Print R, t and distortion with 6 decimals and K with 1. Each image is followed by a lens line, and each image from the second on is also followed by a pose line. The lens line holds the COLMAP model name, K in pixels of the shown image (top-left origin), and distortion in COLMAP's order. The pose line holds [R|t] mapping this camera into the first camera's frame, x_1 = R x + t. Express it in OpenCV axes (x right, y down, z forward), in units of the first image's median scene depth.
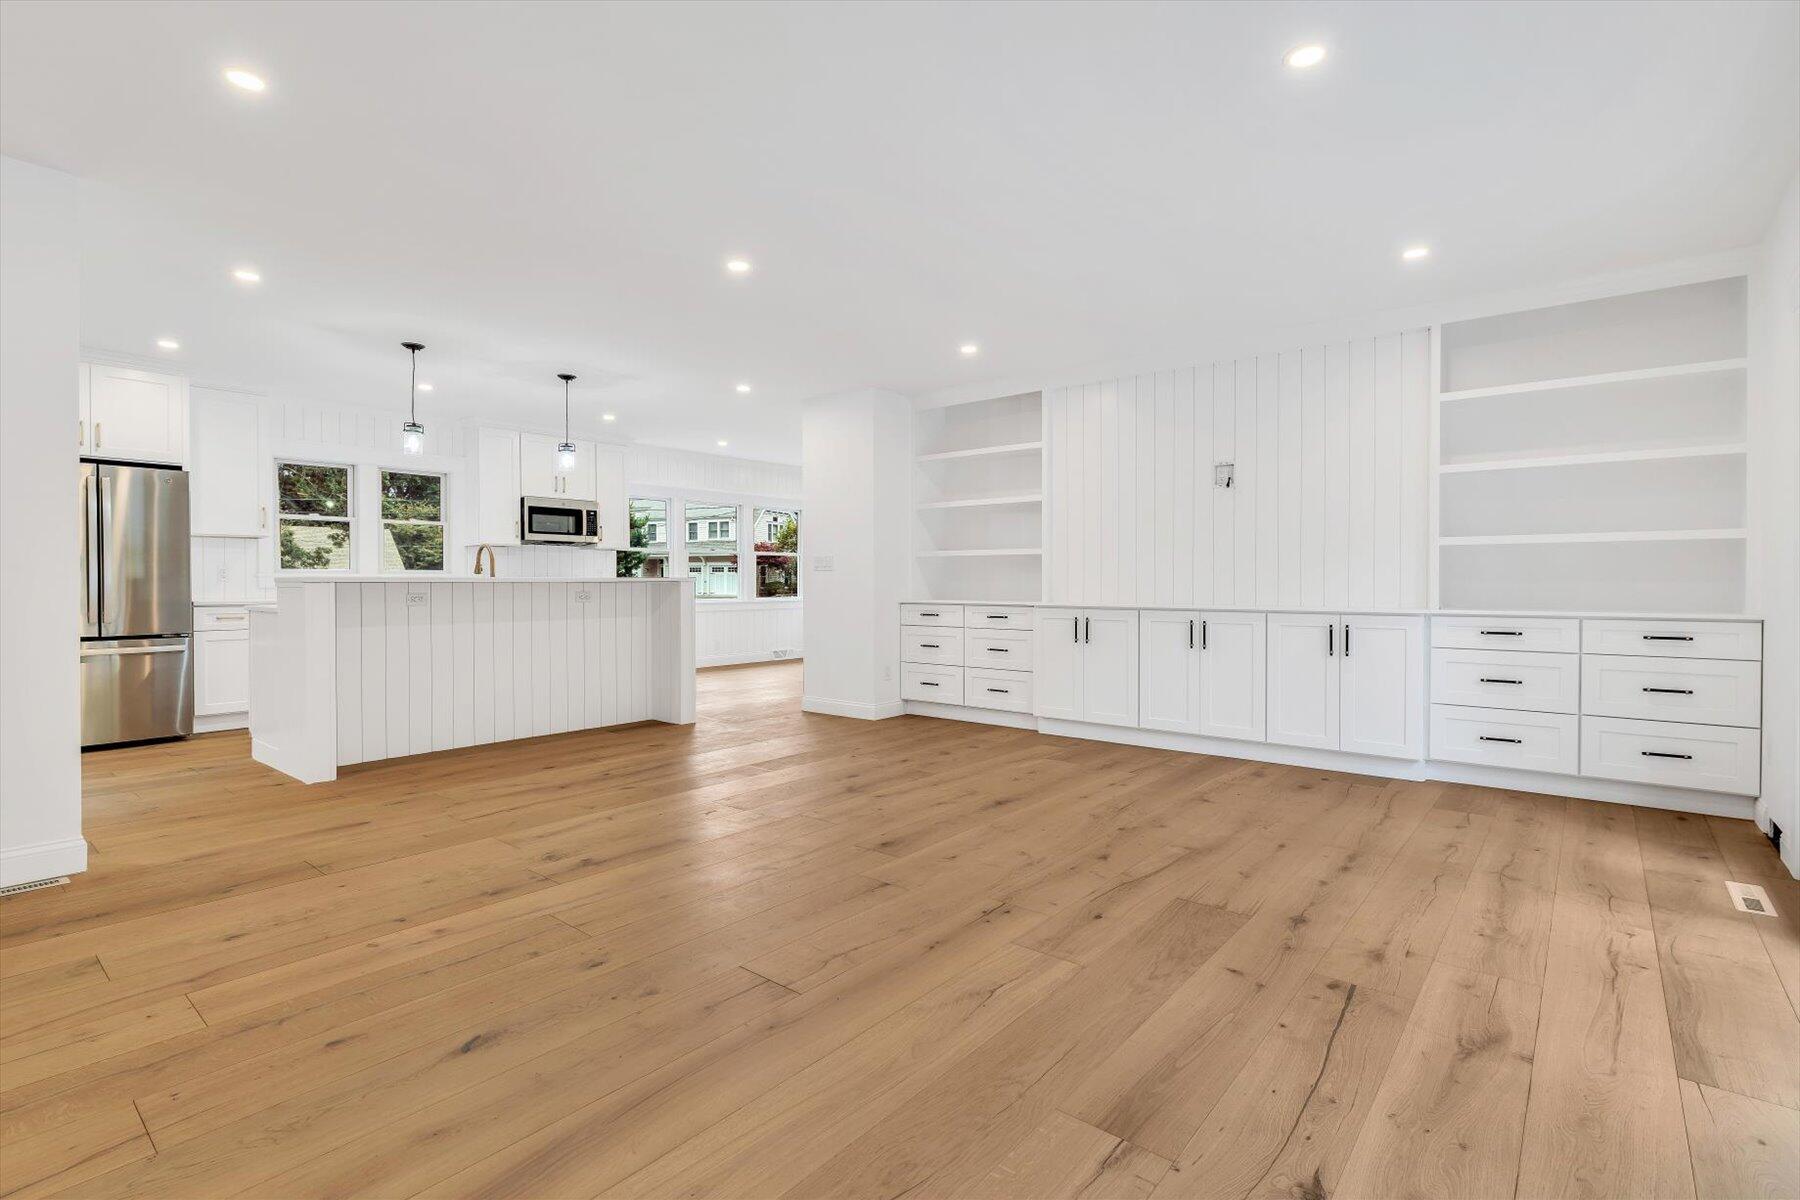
lens RADIAL K [[842.0, 0, 902.6], [0, 842.0, 591.3], [0, 0, 1]] dist [-0.008793, 0.000249]
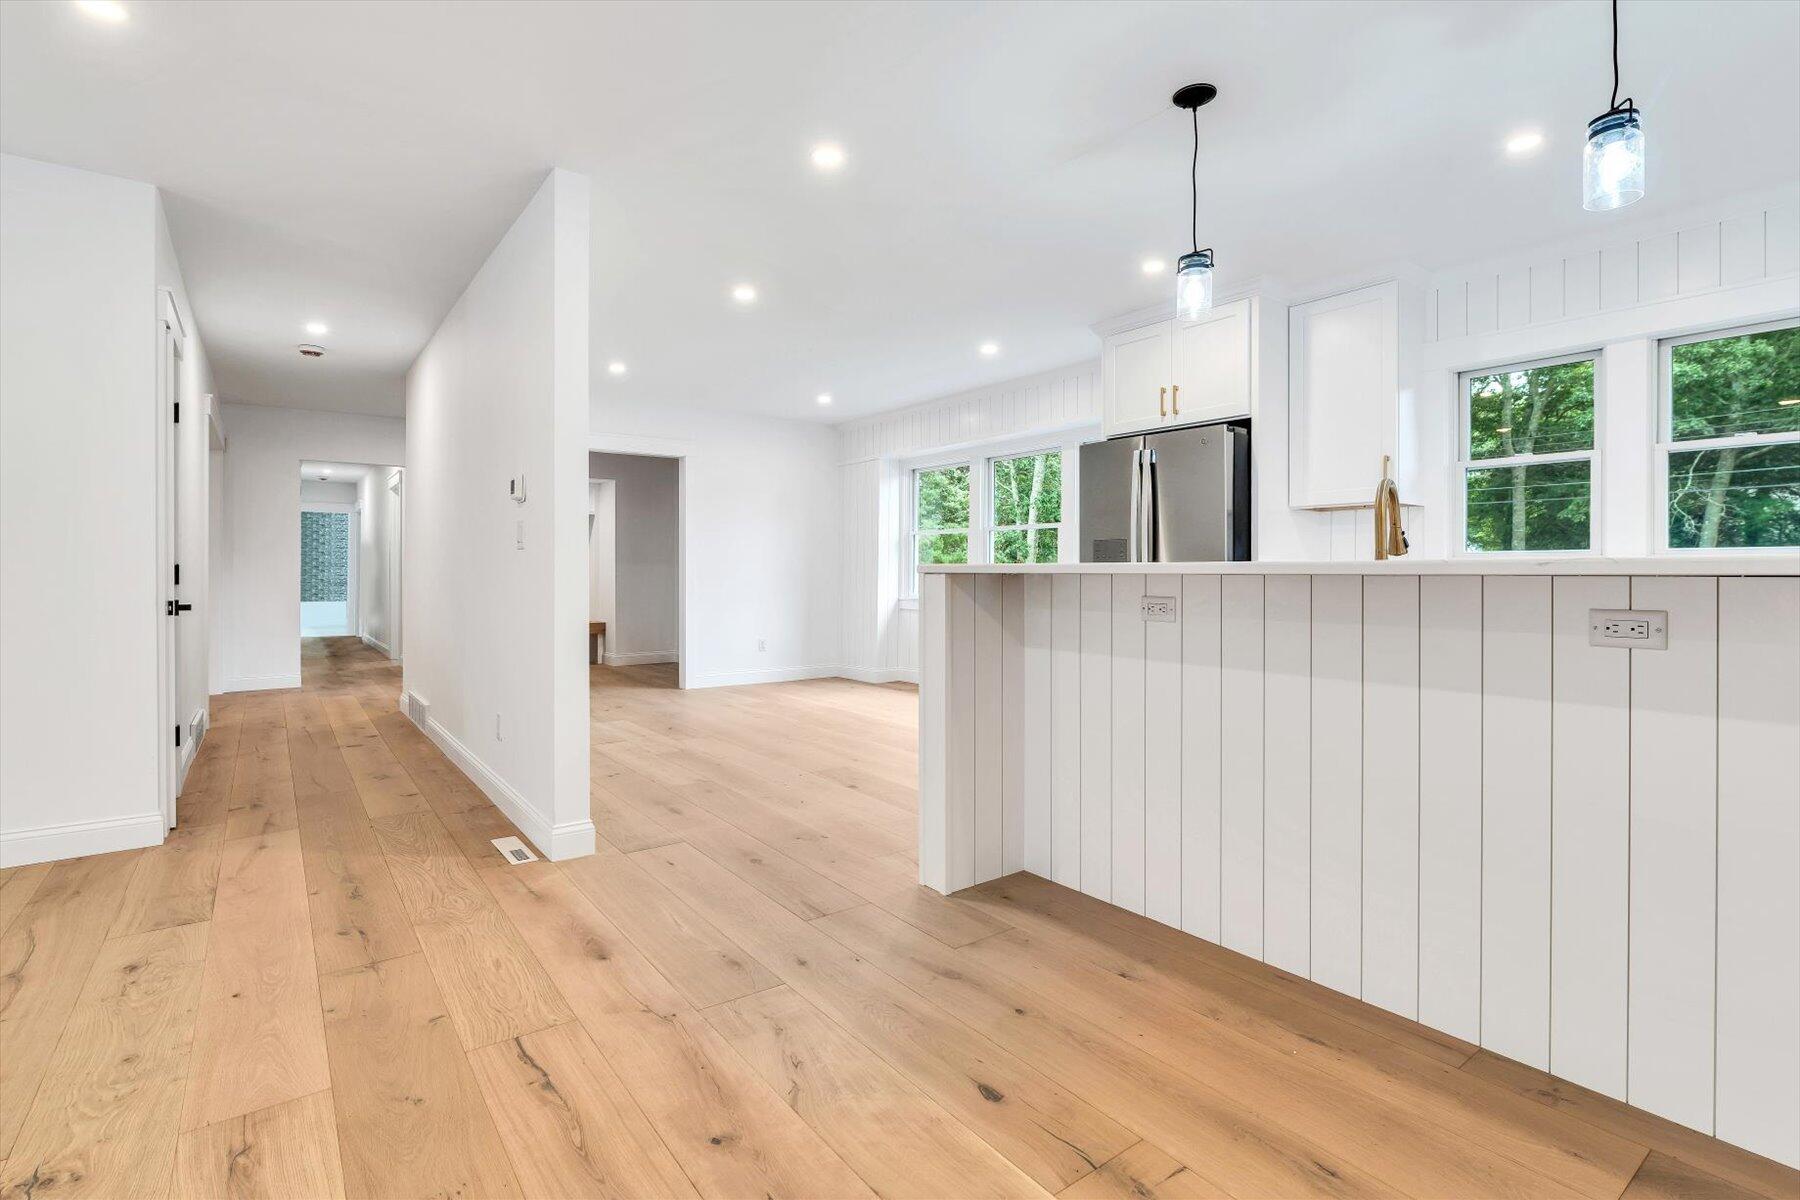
lens RADIAL K [[842.0, 0, 880.7], [0, 842.0, 573.8], [0, 0, 1]] dist [-0.008793, 0.000249]
pose [[-0.239231, 0.007399, -0.970934, -0.099121], [-0.010473, 0.999893, 0.010200, -0.023803], [0.970906, 0.012609, -0.239128, 1.625299]]
